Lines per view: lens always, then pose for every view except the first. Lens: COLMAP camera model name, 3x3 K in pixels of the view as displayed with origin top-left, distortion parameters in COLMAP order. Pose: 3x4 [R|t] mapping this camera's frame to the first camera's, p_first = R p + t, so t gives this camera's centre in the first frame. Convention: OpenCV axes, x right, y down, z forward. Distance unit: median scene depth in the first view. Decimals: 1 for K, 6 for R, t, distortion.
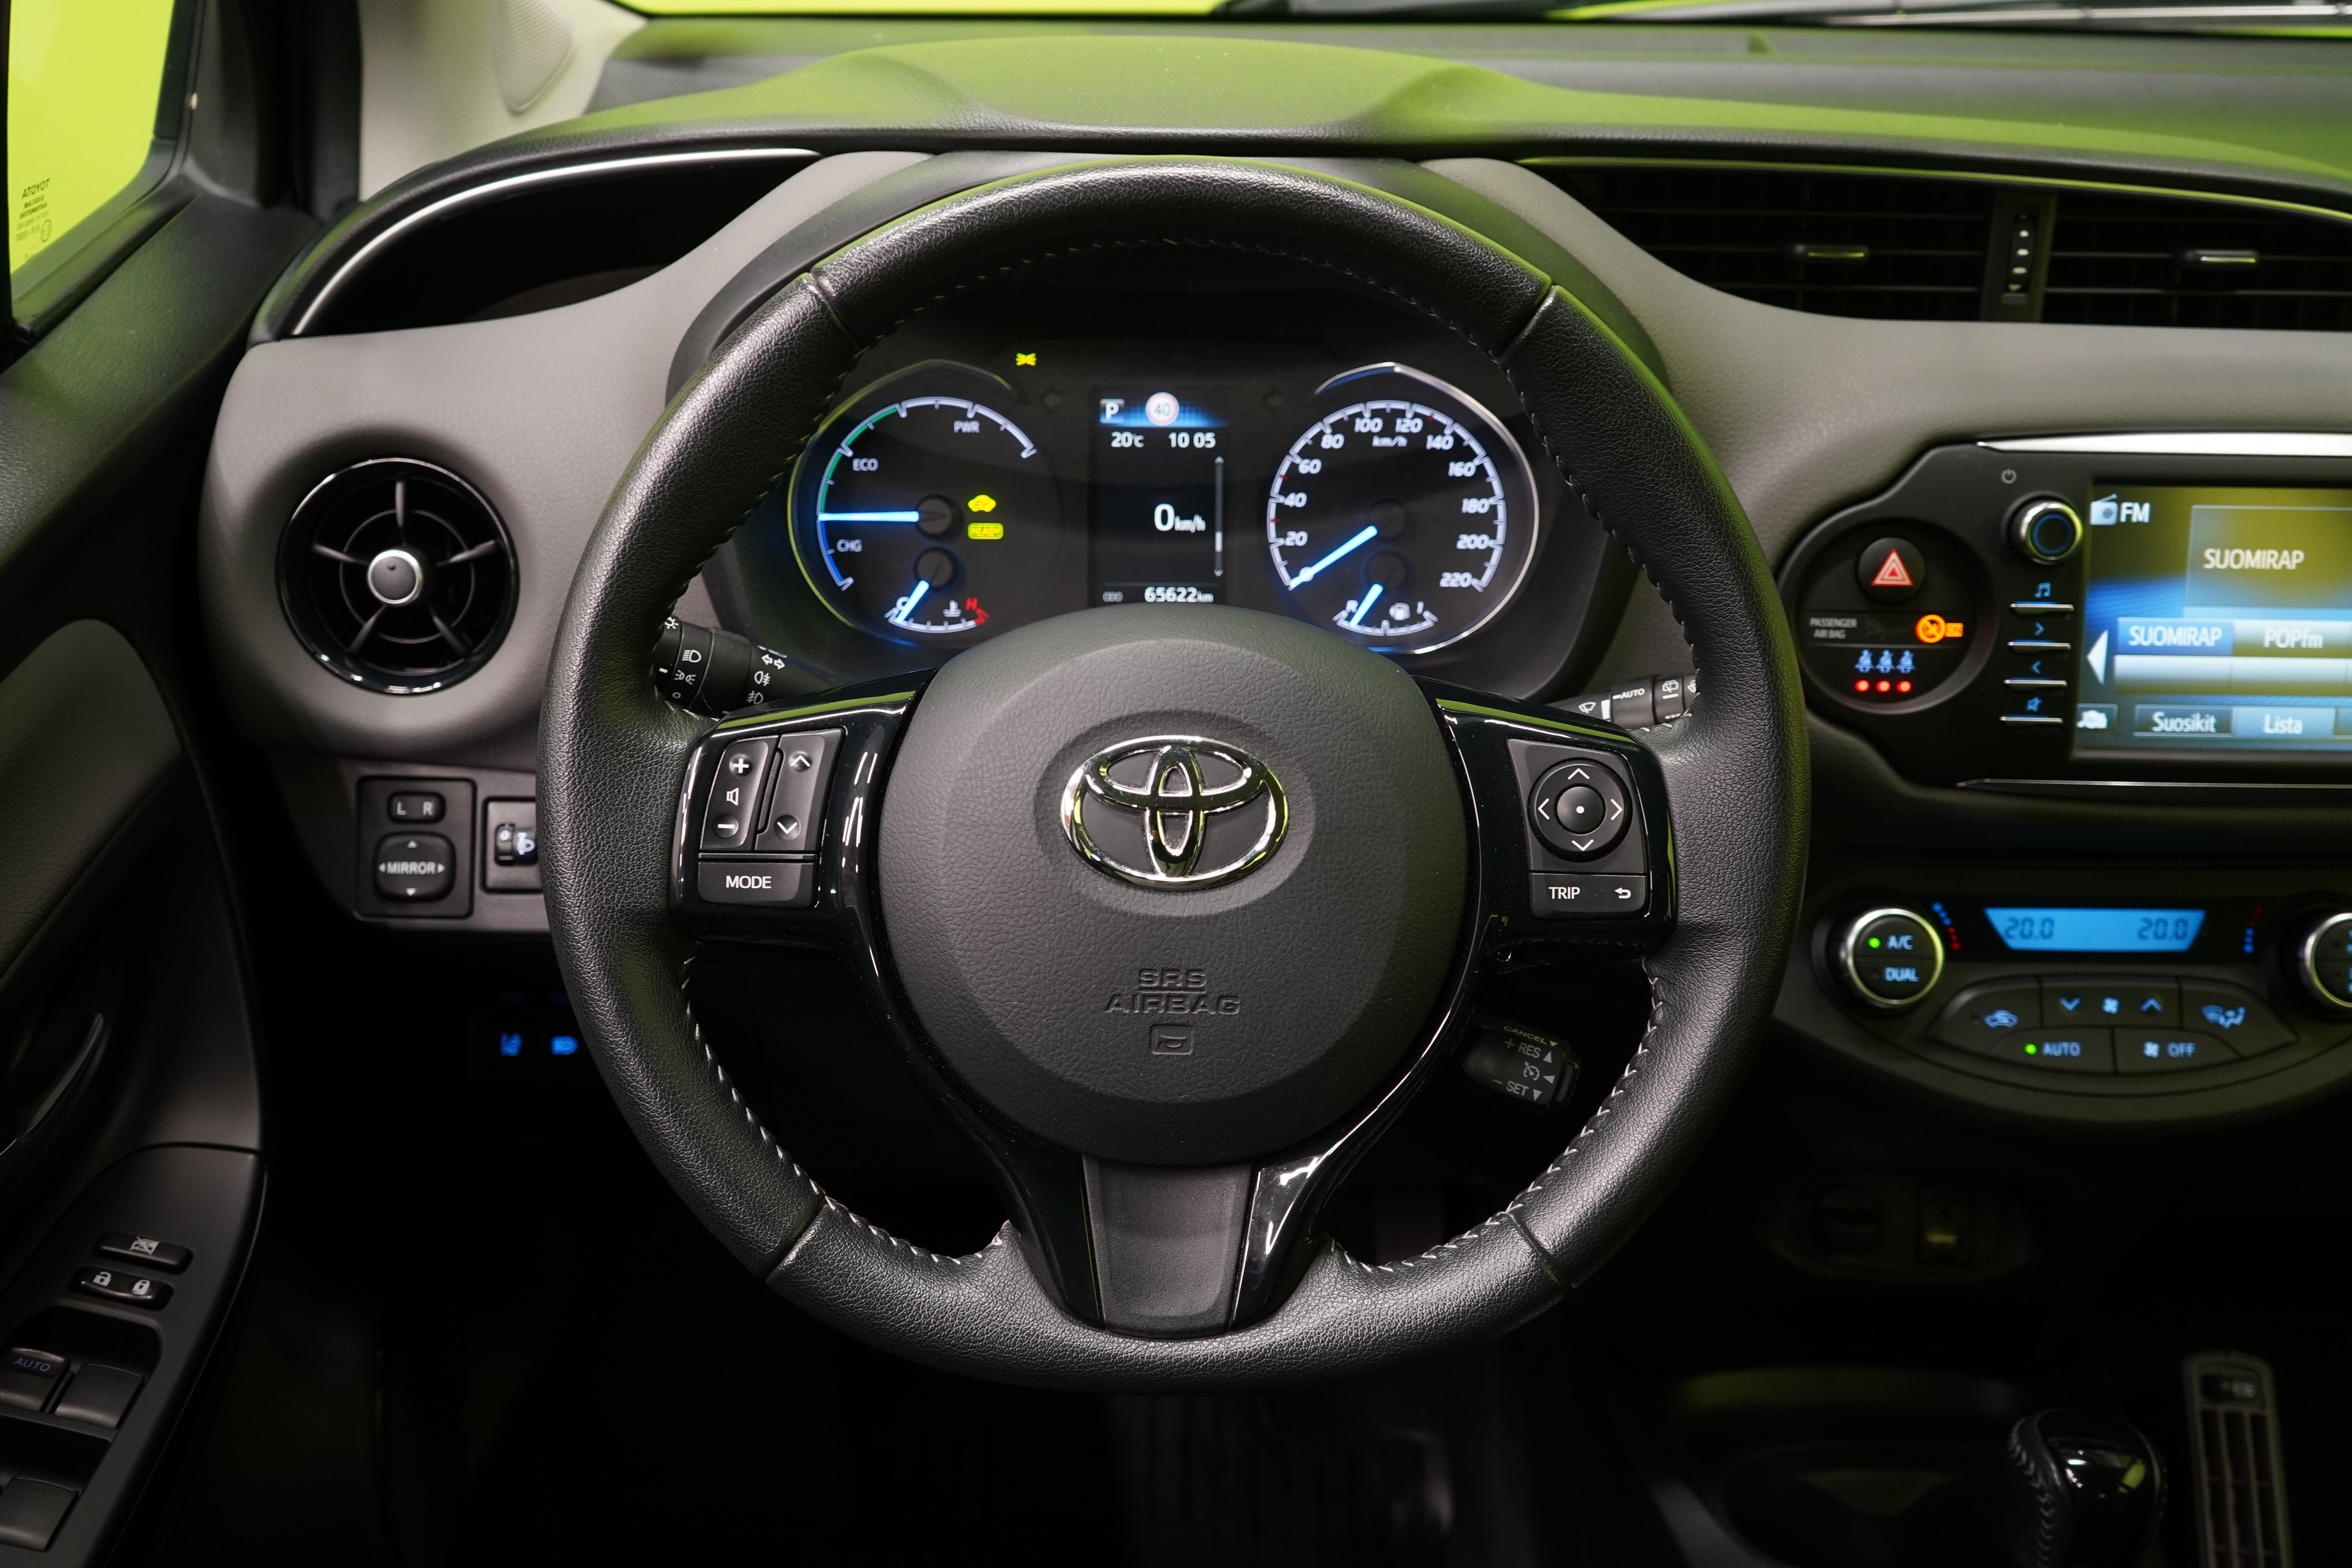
lens RADIAL K [[2263.0, 0, 1174.7], [0, 2263.0, 785.5], [0, 0, 1]] dist [-0.003885, 0.000000]
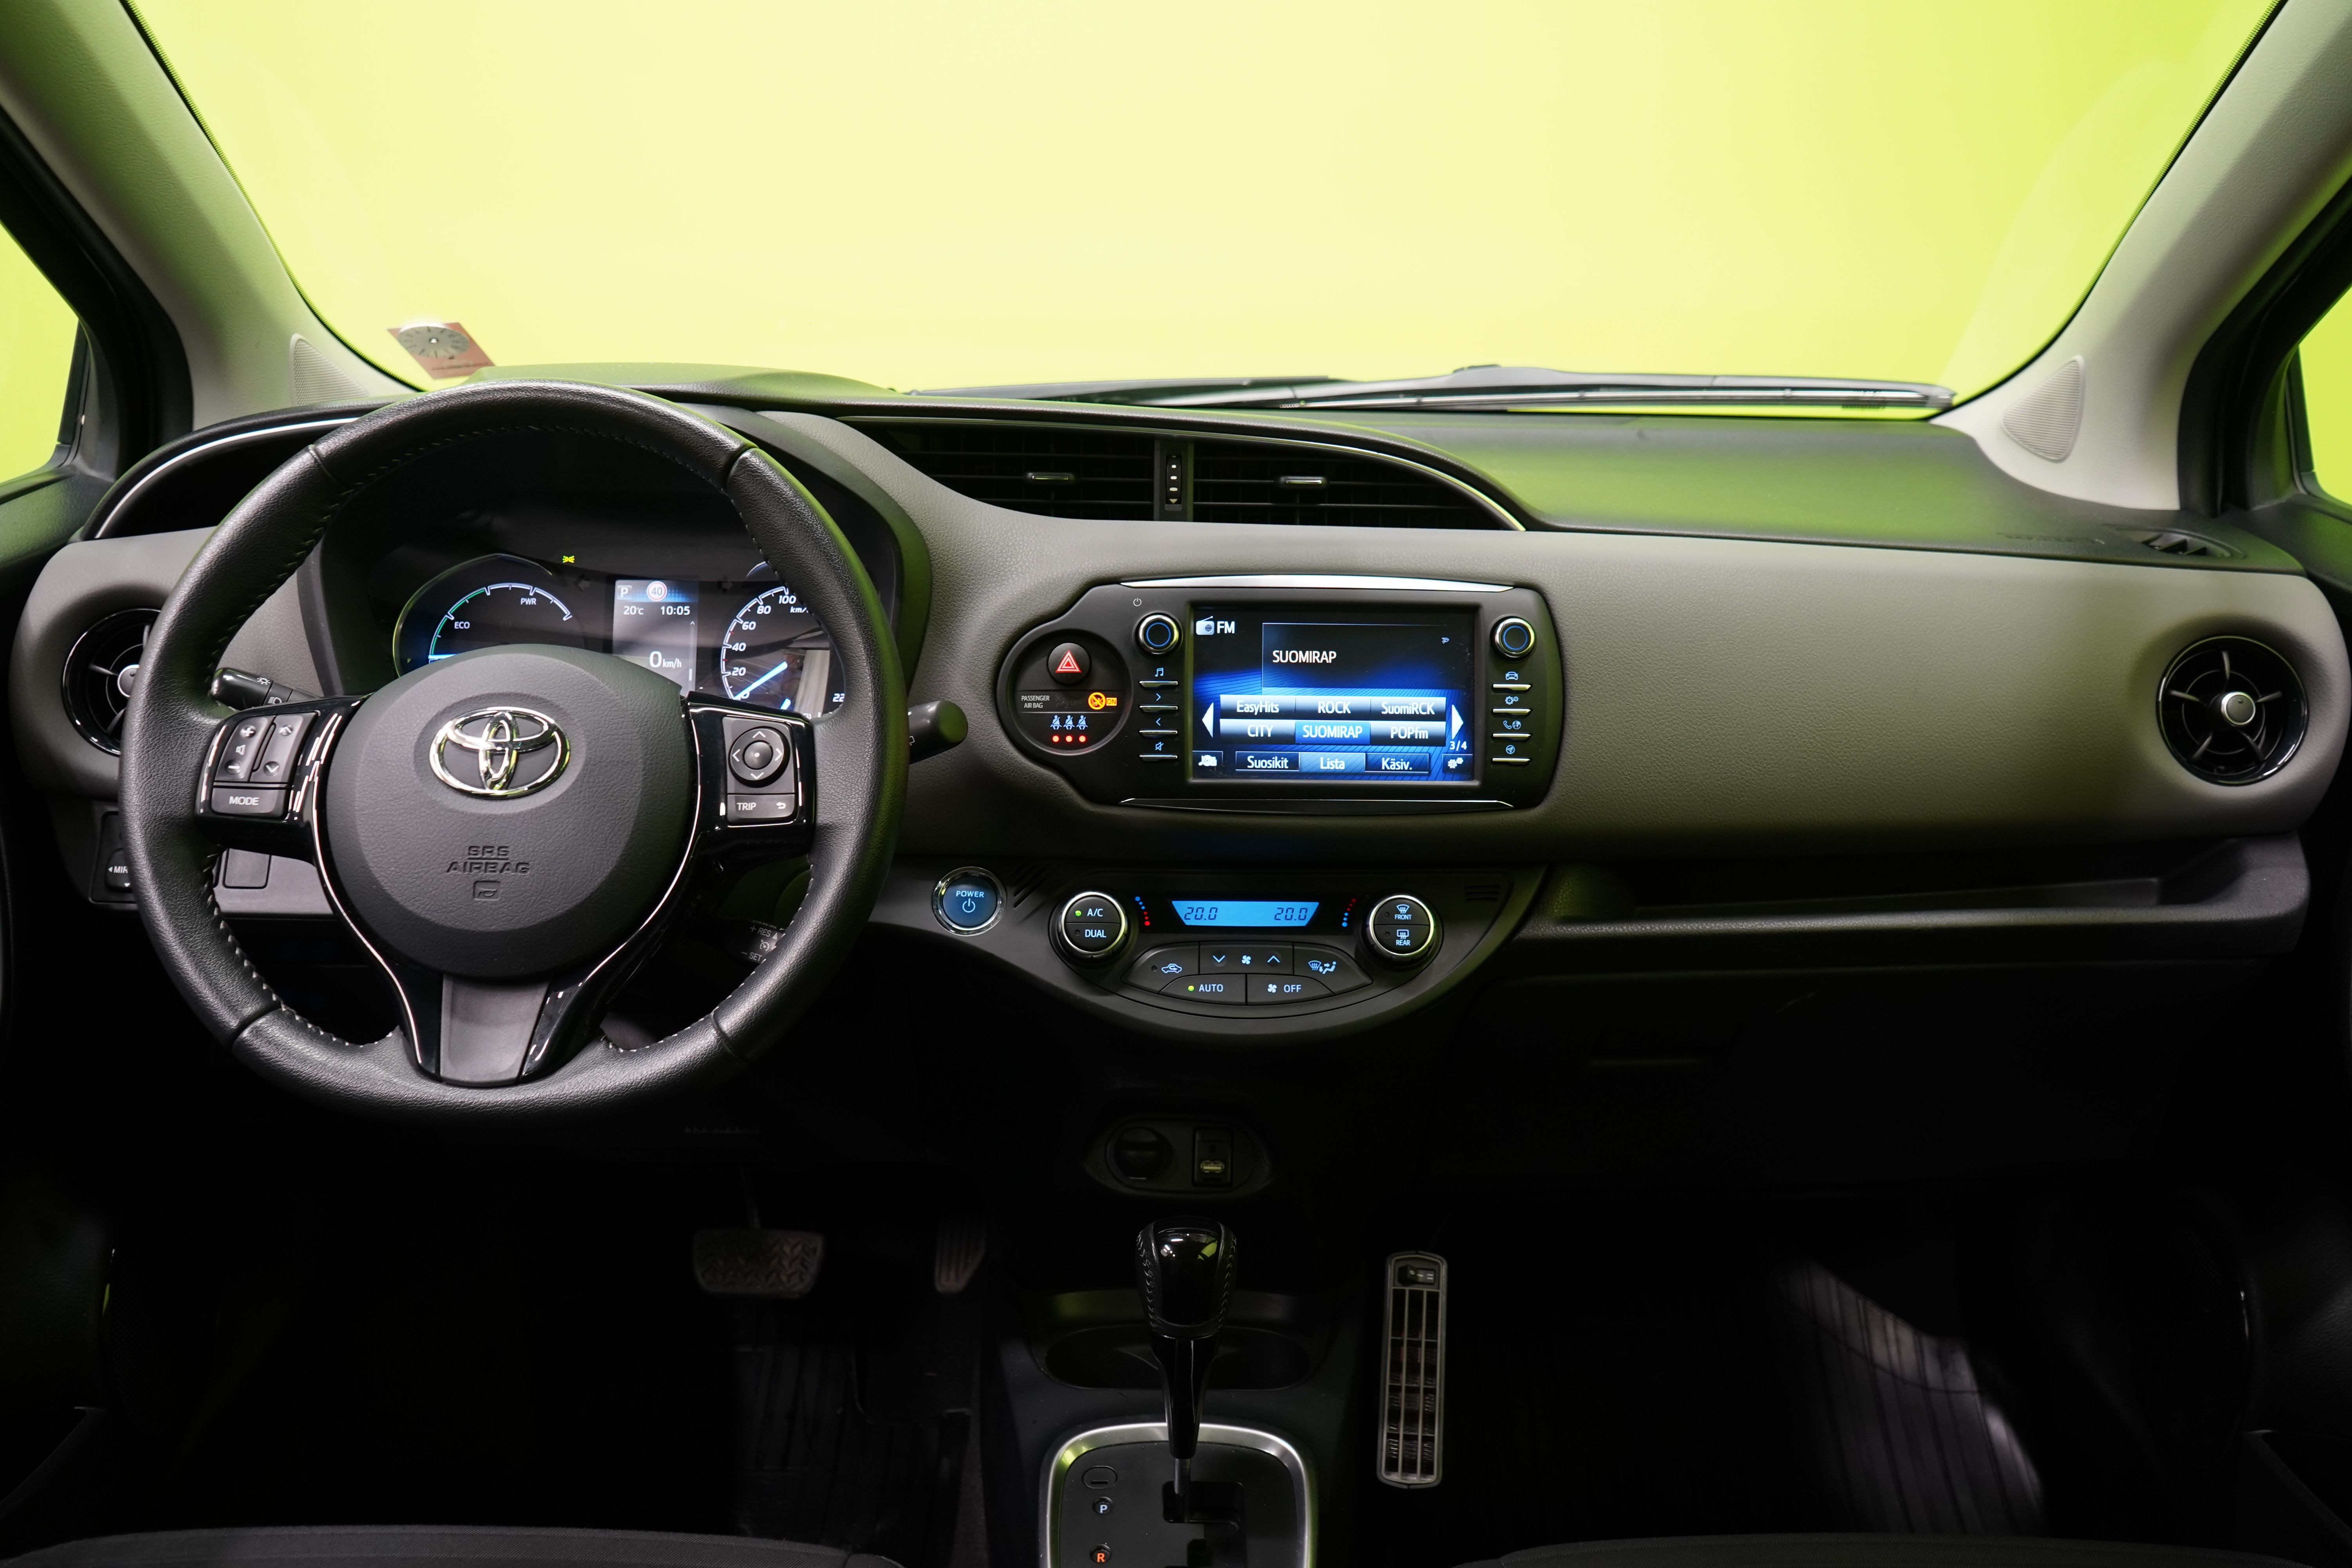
lens RADIAL K [[1860.4, 0, 1178.0], [0, 1860.4, 782.5], [0, 0, 1]] dist [-0.015282, -0.004615]
pose [[0.999881, -0.003862, -0.014946, 0.397684], [0.000701, 0.978554, -0.205990, 0.241463], [0.015421, 0.205955, 0.978440, -0.229735]]
